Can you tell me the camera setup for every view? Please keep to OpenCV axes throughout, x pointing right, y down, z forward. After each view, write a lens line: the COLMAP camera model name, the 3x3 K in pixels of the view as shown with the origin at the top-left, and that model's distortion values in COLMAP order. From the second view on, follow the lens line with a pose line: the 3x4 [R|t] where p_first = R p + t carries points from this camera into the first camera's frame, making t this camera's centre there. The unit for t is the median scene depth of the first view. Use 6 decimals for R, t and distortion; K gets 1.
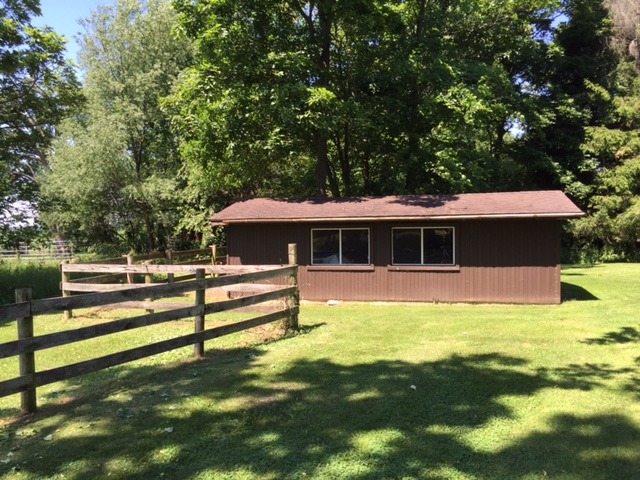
lens RADIAL K [[551.3, 0, 319.3], [0, 551.3, 239.7], [0, 0, 1]] dist [0.128014, -0.200502]
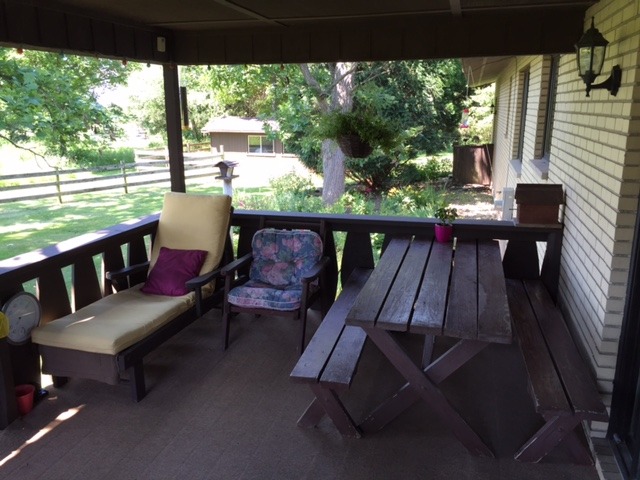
lens RADIAL K [[551.3, 0, 319.3], [0, 551.3, 239.7], [0, 0, 1]] dist [0.128014, -0.200502]
pose [[0.990893, 0.035331, -0.129934, 0.550197], [-0.006510, 0.976403, 0.215856, -0.089998], [0.134494, -0.213045, 0.967741, -1.096045]]
